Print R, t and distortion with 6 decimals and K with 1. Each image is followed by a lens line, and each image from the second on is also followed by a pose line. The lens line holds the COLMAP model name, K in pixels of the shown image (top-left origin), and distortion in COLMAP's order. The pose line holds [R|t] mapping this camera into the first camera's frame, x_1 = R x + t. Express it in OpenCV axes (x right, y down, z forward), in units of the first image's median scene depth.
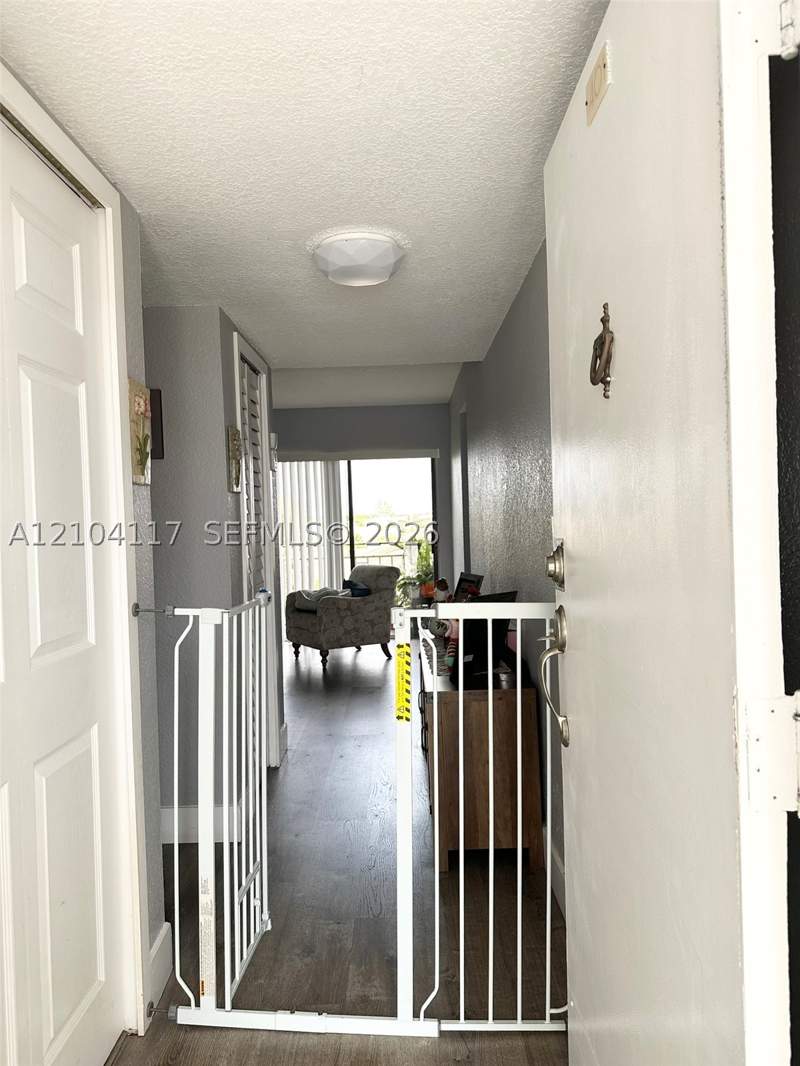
lens RADIAL K [[739.7, 0, 396.7], [0, 739.7, 533.8], [0, 0, 1]] dist [0.003663, 0.000193]
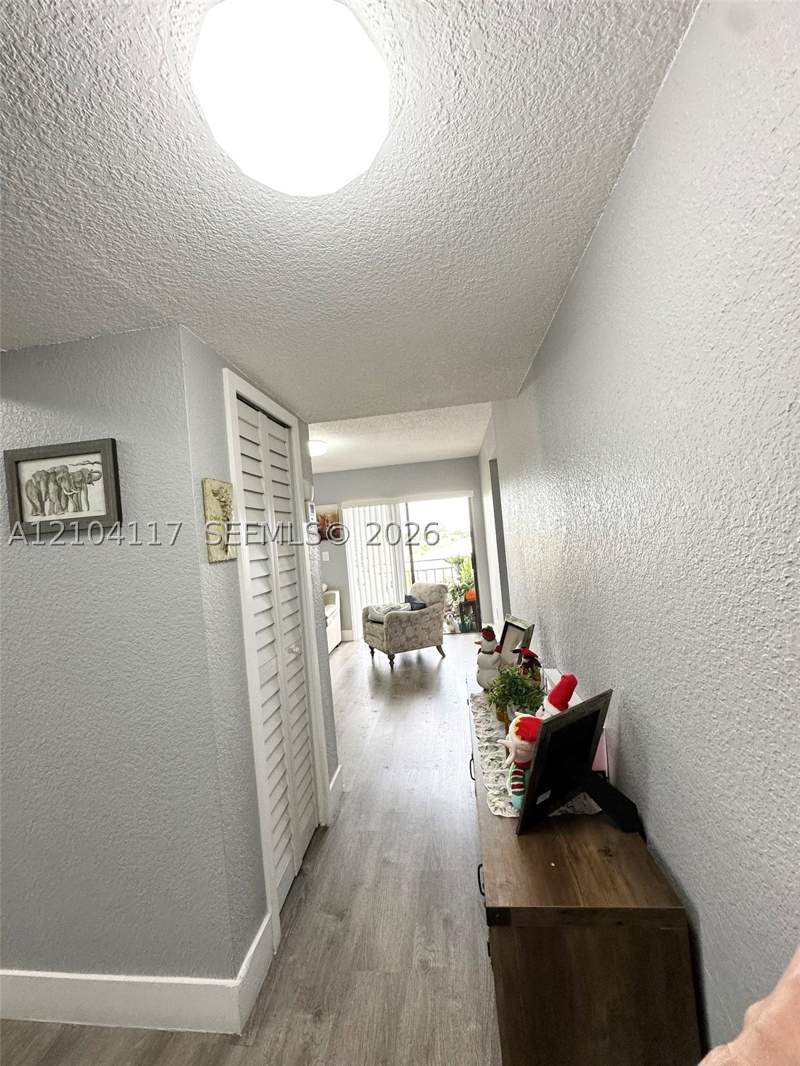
lens RADIAL K [[427.9, 0, 398.3], [0, 427.9, 528.9], [0, 0, 1]] dist [-0.003624, 0.001043]
pose [[0.991332, -0.058595, -0.117593, 0.011880], [0.054769, 0.997867, -0.035512, -0.029026], [0.119423, 0.028764, 0.992427, 0.258368]]
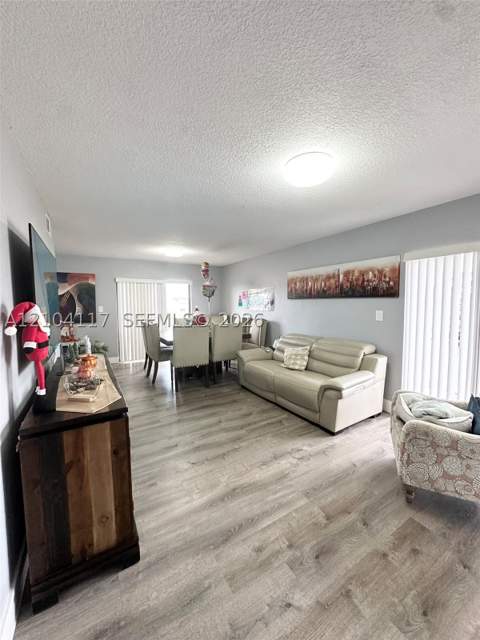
lens RADIAL K [[256.9, 0, 239.9], [0, 256.9, 318.6], [0, 0, 1]] dist [-0.003624, 0.001043]
pose [[0.522342, 0.079977, -0.848977, 0.027362], [-0.025085, 0.996602, 0.078450, -0.037486], [0.852367, -0.019681, 0.522574, 0.667227]]
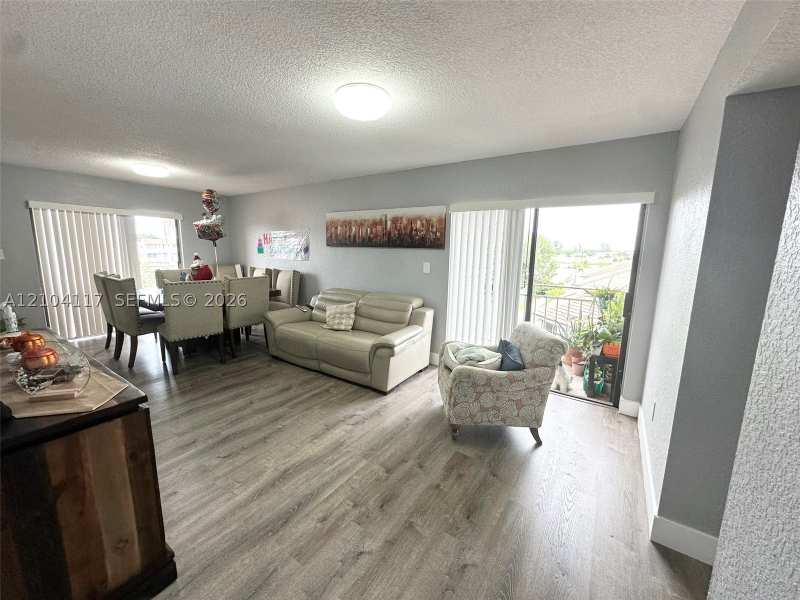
lens RADIAL K [[321.1, 0, 399.5], [0, 321.1, 298.7], [0, 0, 1]] dist [-0.003624, 0.001043]
pose [[0.832609, 0.131462, -0.538033, 0.032940], [-0.055913, 0.986411, 0.154493, -0.043524], [0.551031, -0.098549, 0.828645, 0.628430]]
